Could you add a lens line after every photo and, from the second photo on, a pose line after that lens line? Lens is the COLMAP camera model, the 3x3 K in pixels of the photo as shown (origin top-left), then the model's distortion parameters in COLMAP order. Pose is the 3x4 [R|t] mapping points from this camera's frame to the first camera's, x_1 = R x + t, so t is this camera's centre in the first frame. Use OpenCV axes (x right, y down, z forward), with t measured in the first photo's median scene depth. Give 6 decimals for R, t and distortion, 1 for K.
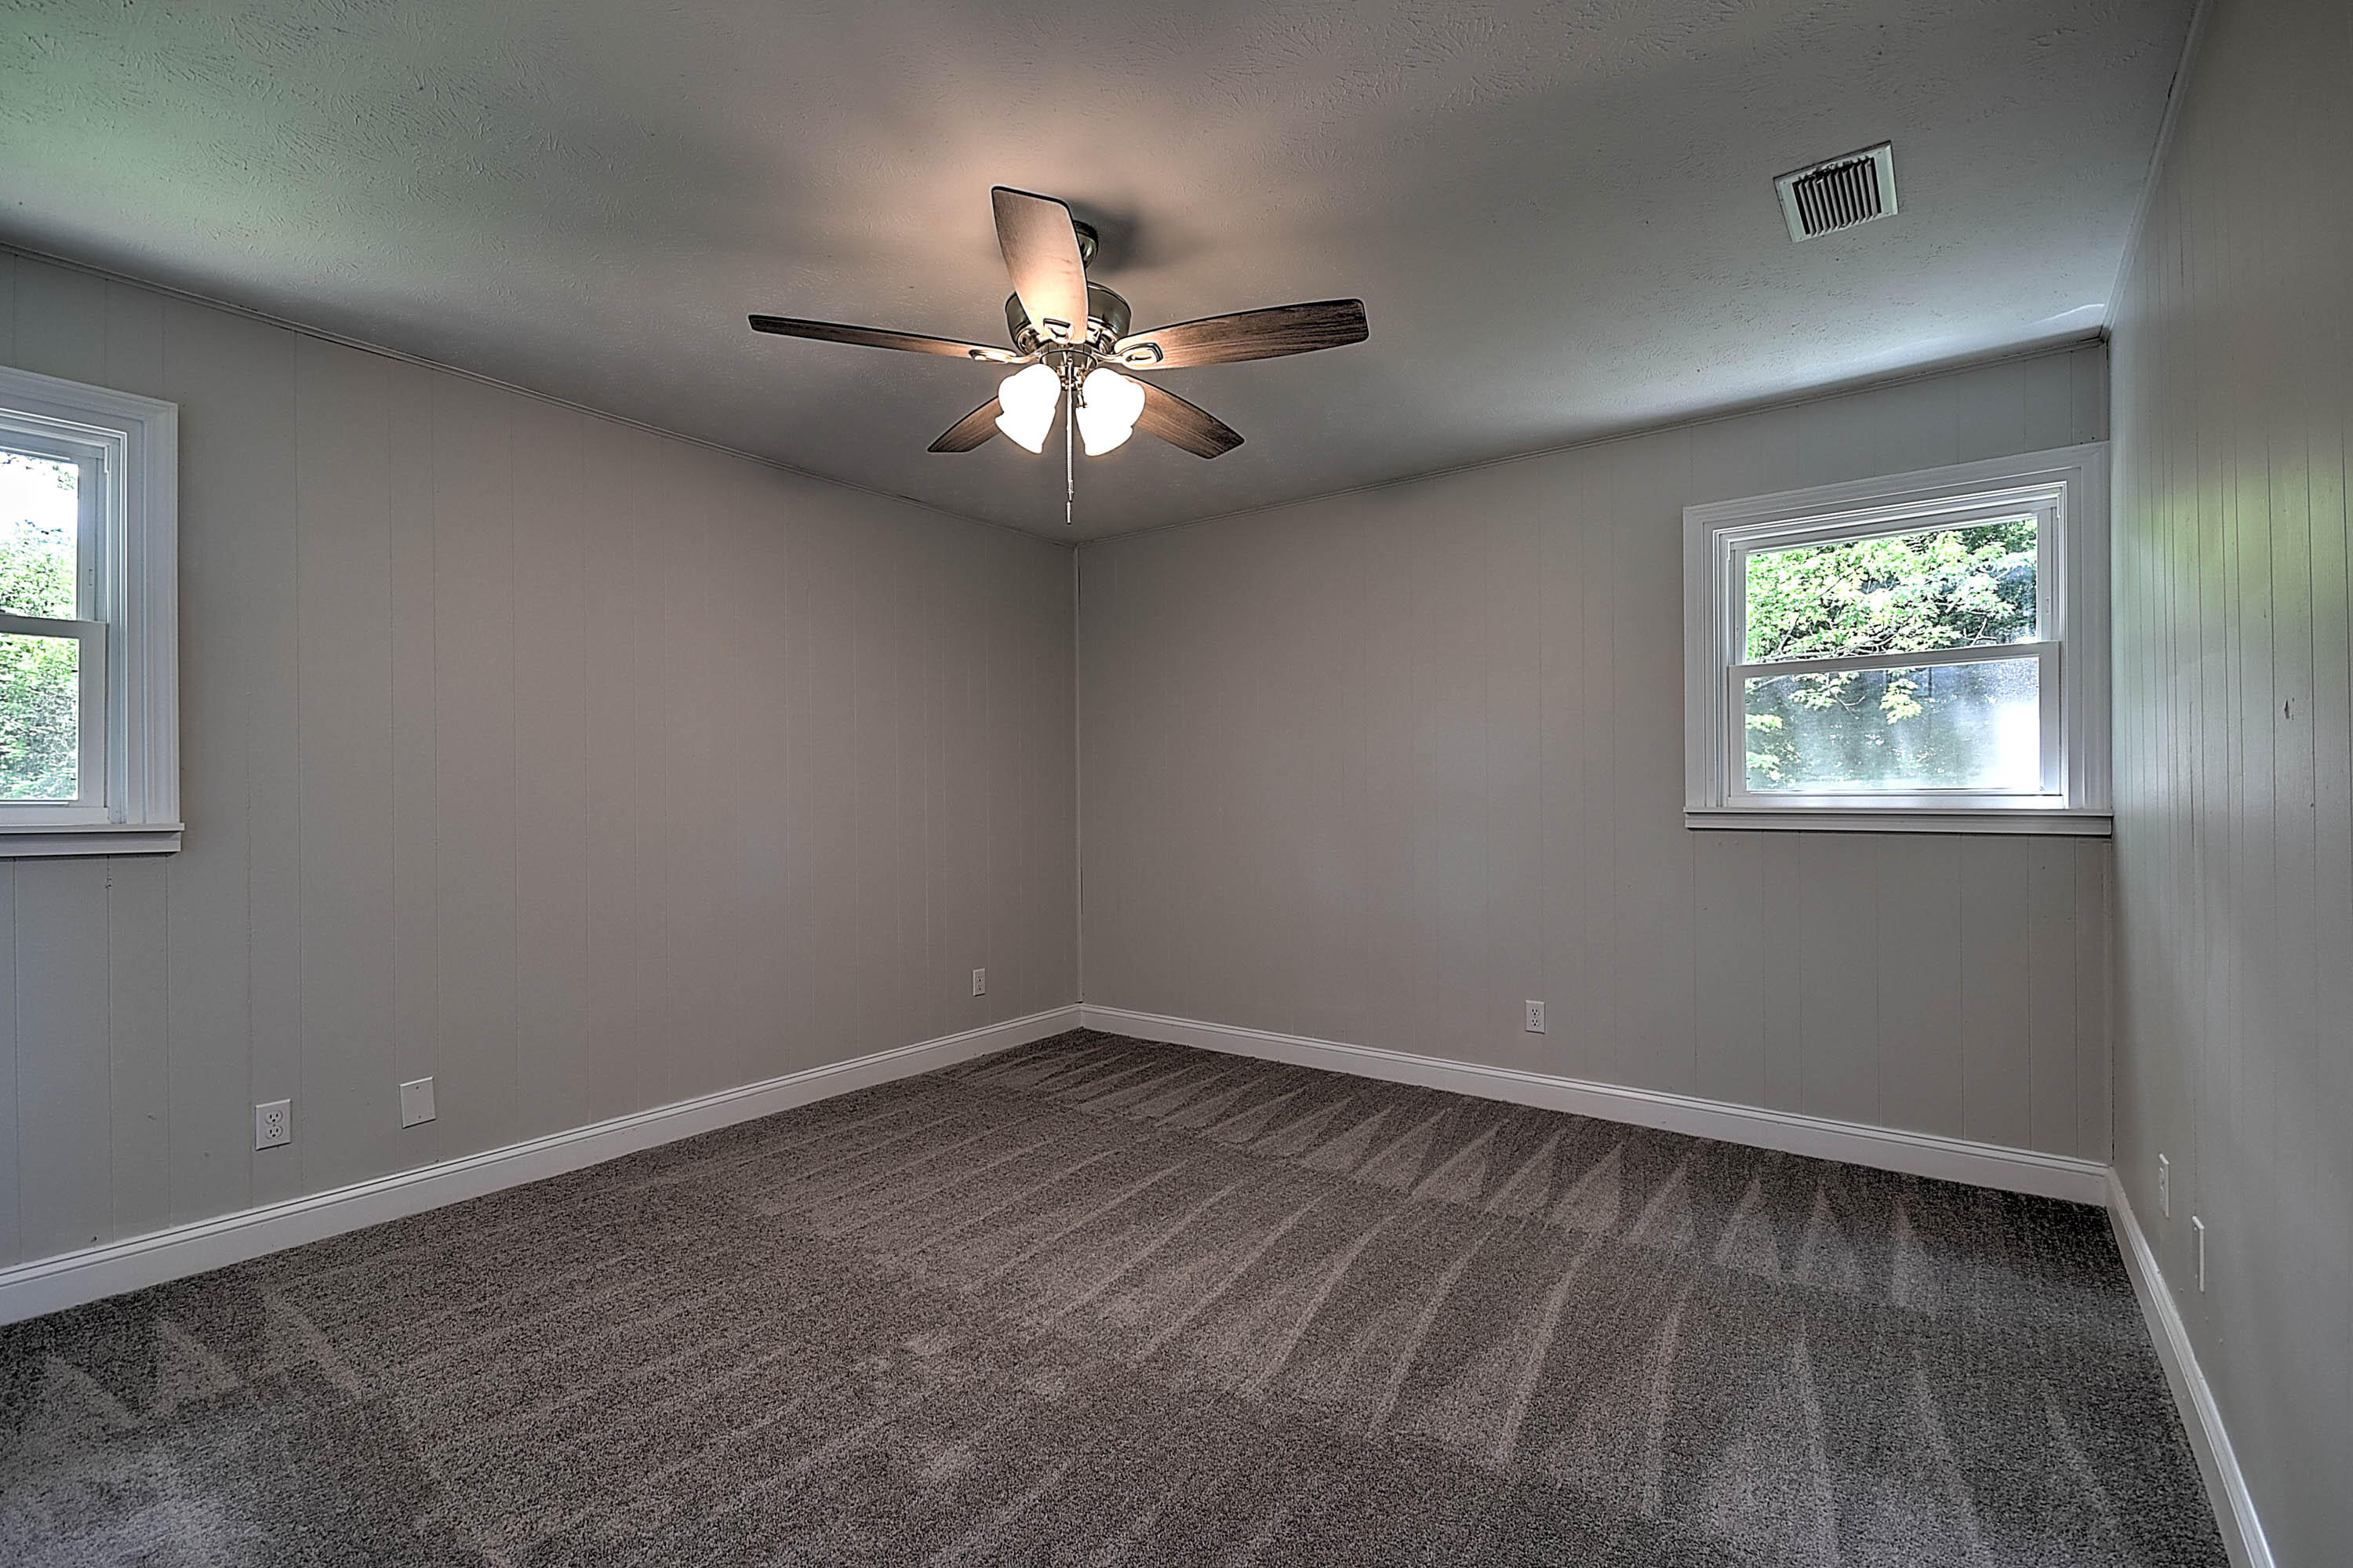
lens RADIAL K [[1023.6, 0, 1171.0], [0, 1023.6, 800.7], [0, 0, 1]] dist [0.015574, -0.009814]
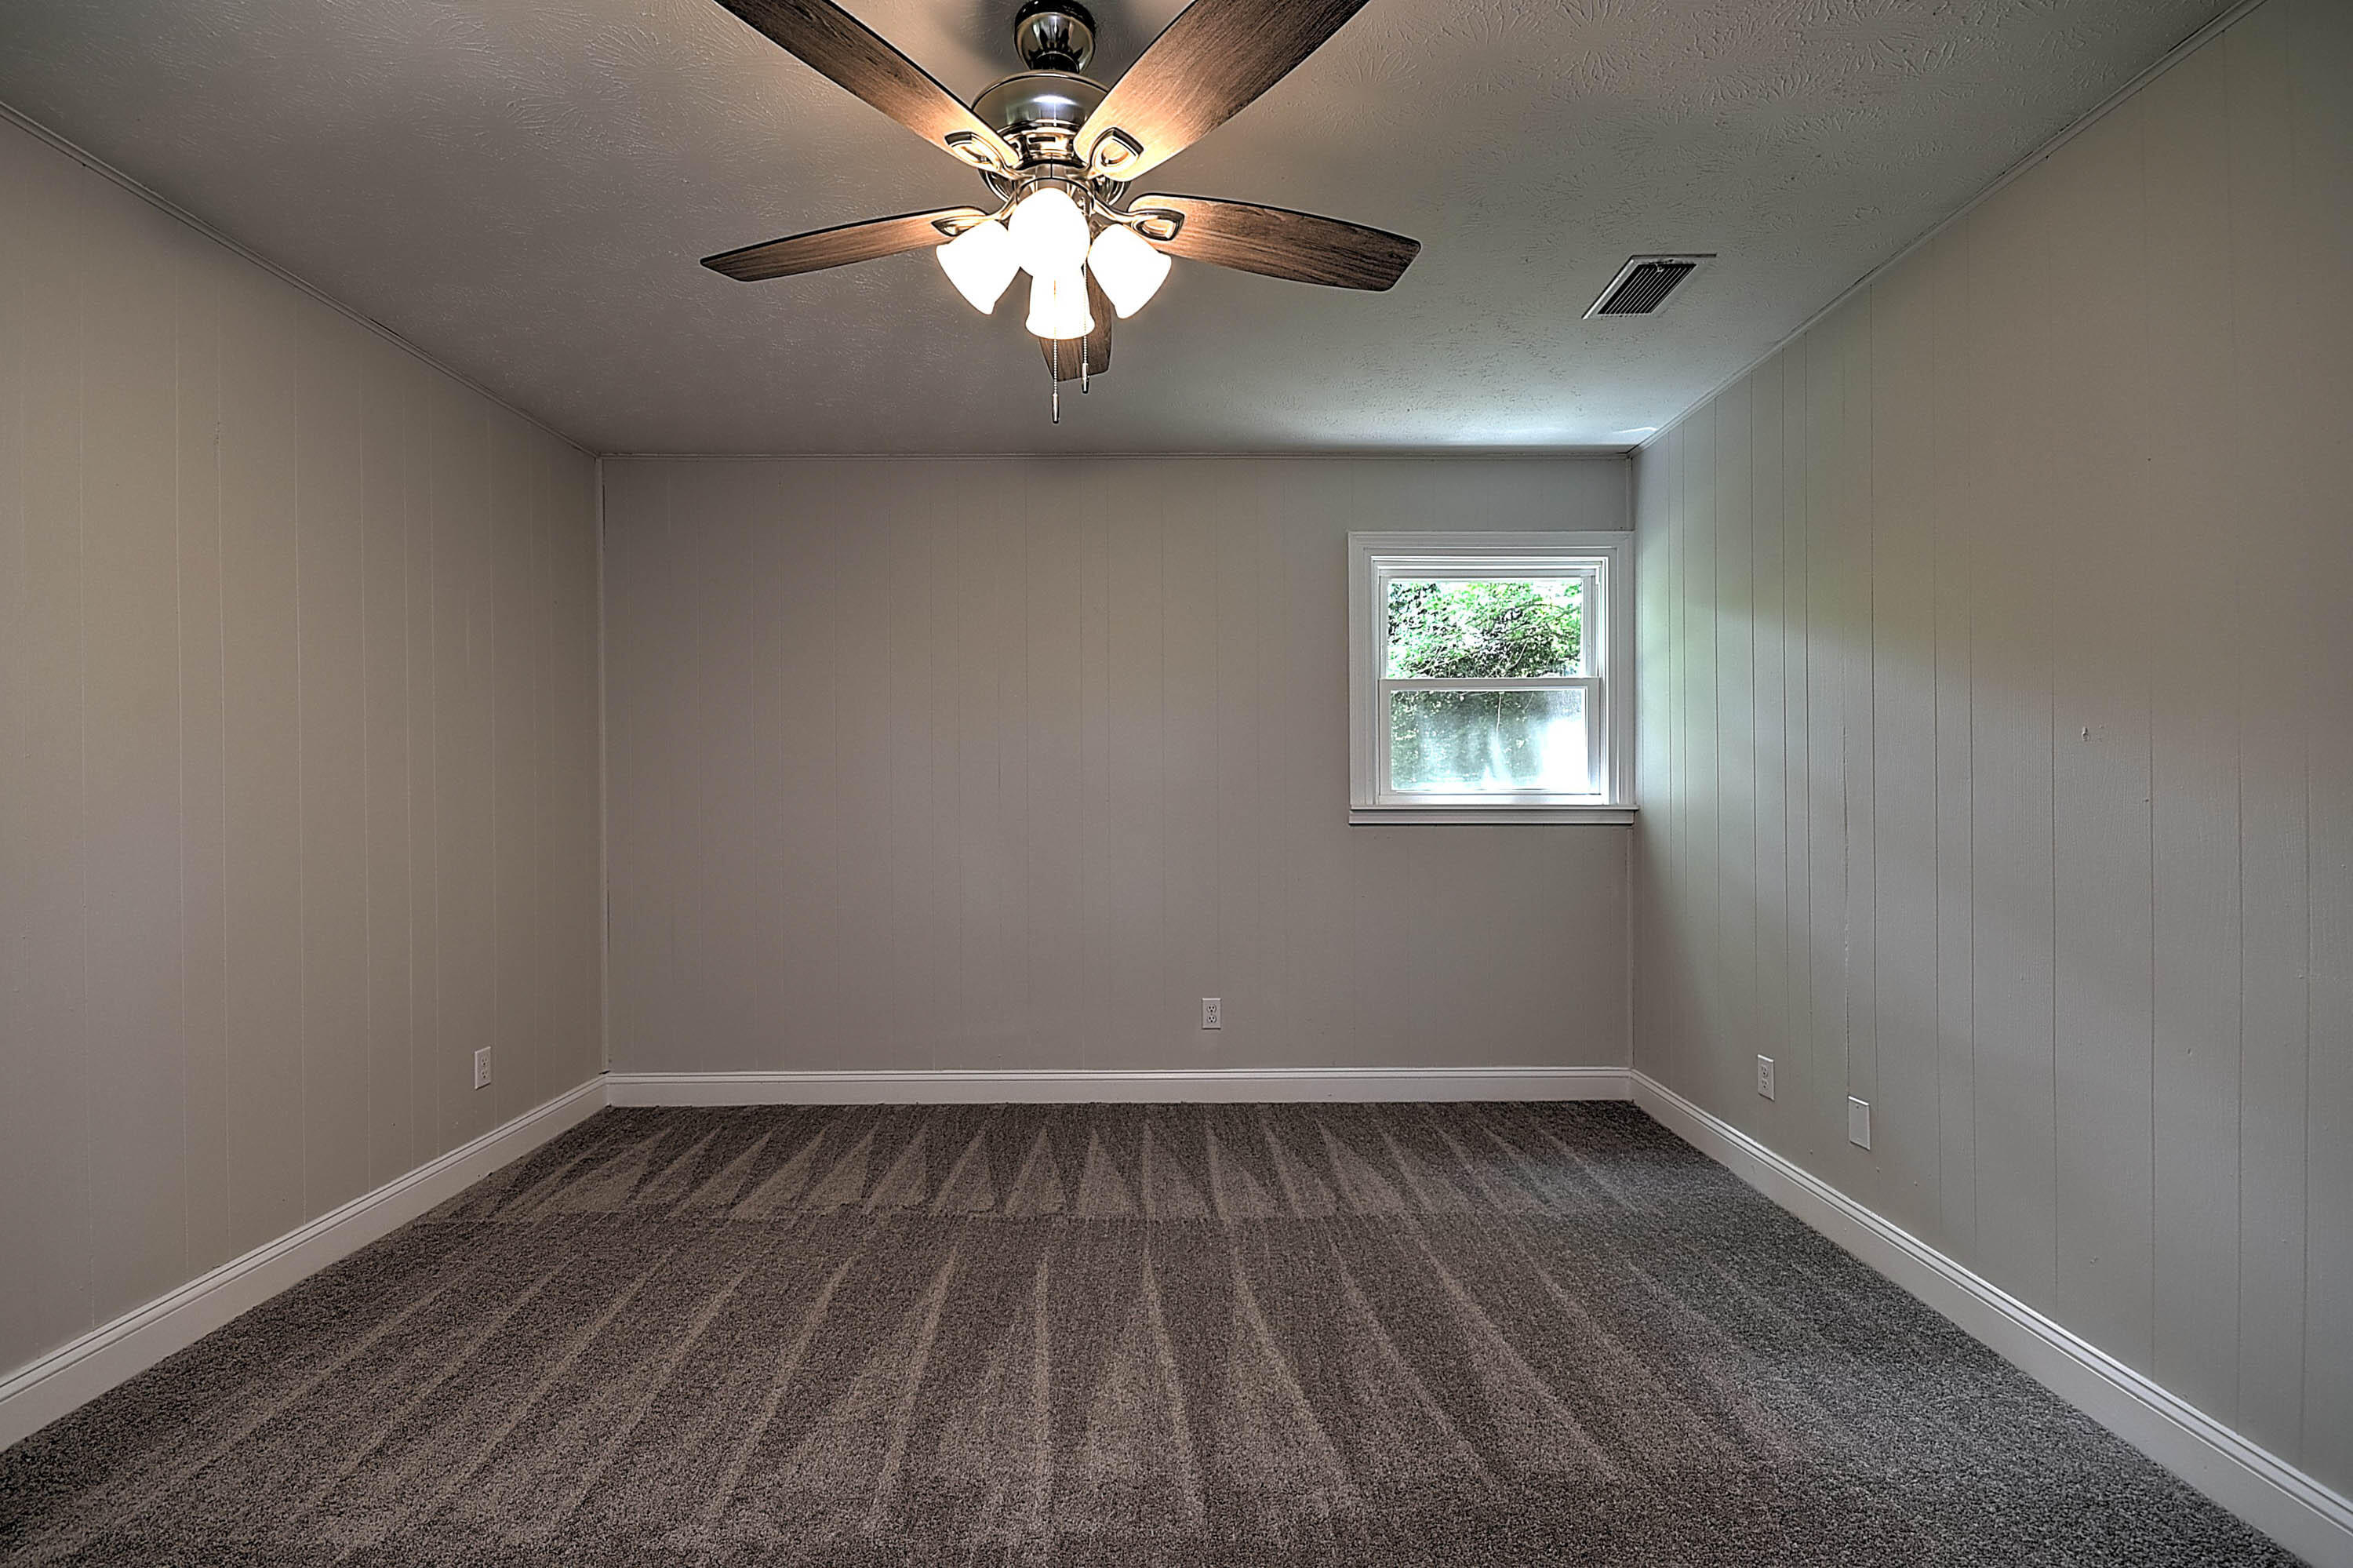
lens RADIAL K [[1023.6, 0, 1173.1], [0, 1023.6, 796.4], [0, 0, 1]] dist [0.015574, -0.009814]
pose [[0.797521, 0.000178, 0.603291, -0.329037], [0.002099, 0.999993, -0.003069, 0.000529], [-0.603287, 0.003714, 0.797515, 0.252426]]
